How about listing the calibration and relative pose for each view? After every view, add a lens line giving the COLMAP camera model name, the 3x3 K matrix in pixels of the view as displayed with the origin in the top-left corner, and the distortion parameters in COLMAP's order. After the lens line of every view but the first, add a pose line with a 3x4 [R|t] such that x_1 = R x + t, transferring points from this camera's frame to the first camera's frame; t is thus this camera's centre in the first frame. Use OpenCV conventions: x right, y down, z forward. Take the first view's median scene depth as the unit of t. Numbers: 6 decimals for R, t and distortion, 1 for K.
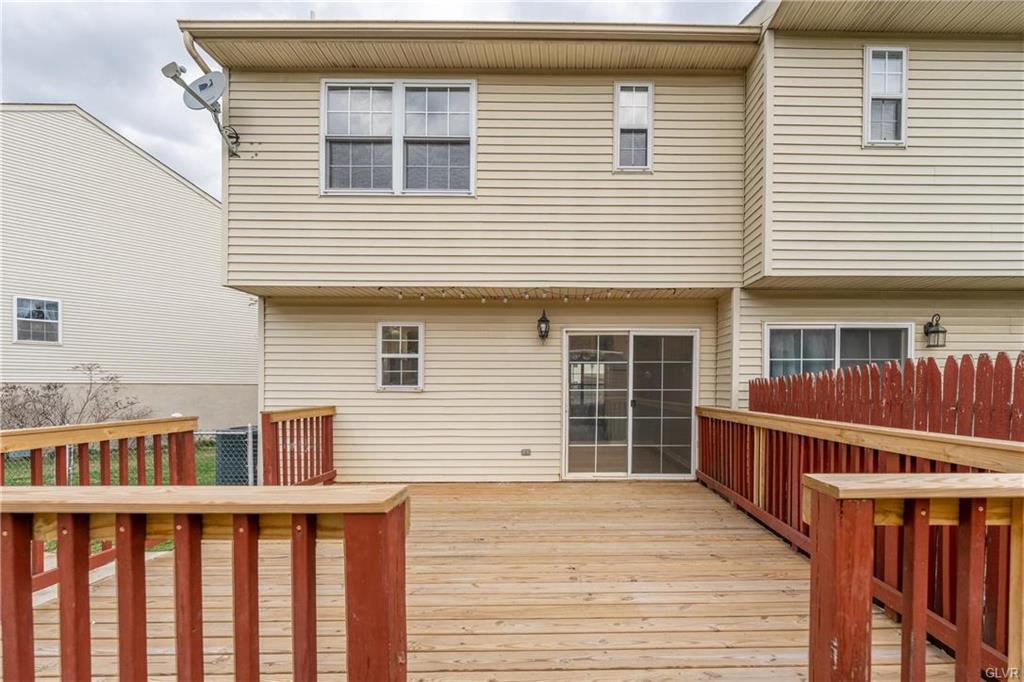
lens RADIAL K [[432.4, 0, 568.4], [0, 432.4, 396.2], [0, 0, 1]] dist [0.000150, 0.000094]
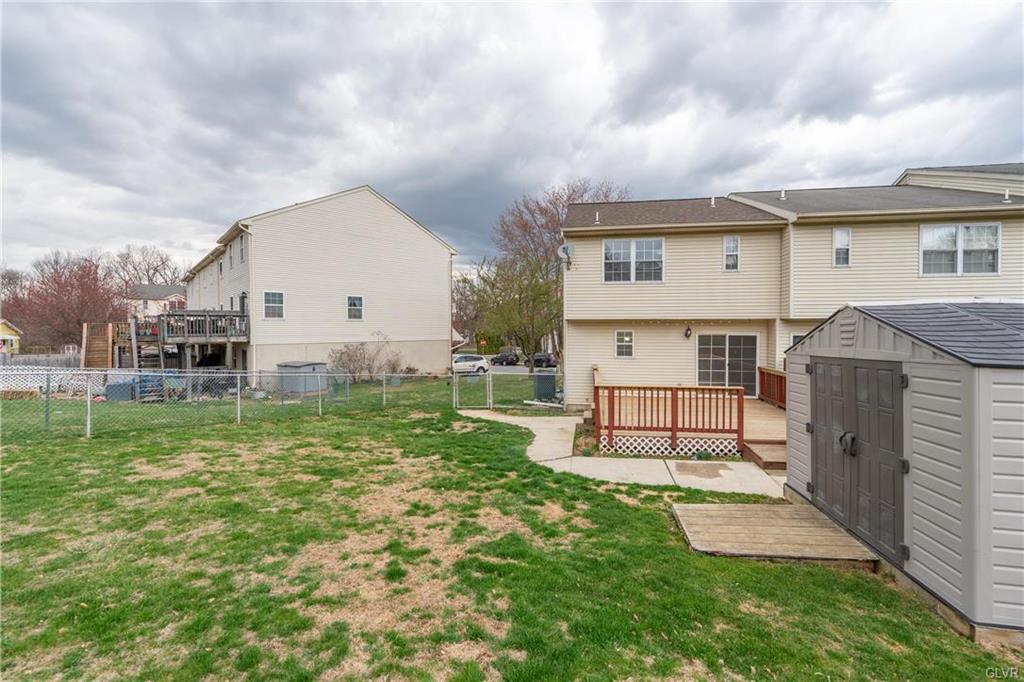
lens RADIAL K [[425.0, 0, 517.0], [0, 425.0, 332.9], [0, 0, 1]] dist [-0.001133, -0.000213]
pose [[0.984429, -0.000678, -0.175784, -0.564372], [0.000414, 0.999999, -0.001536, -0.151661], [0.175785, 0.001439, 0.984428, -1.432655]]
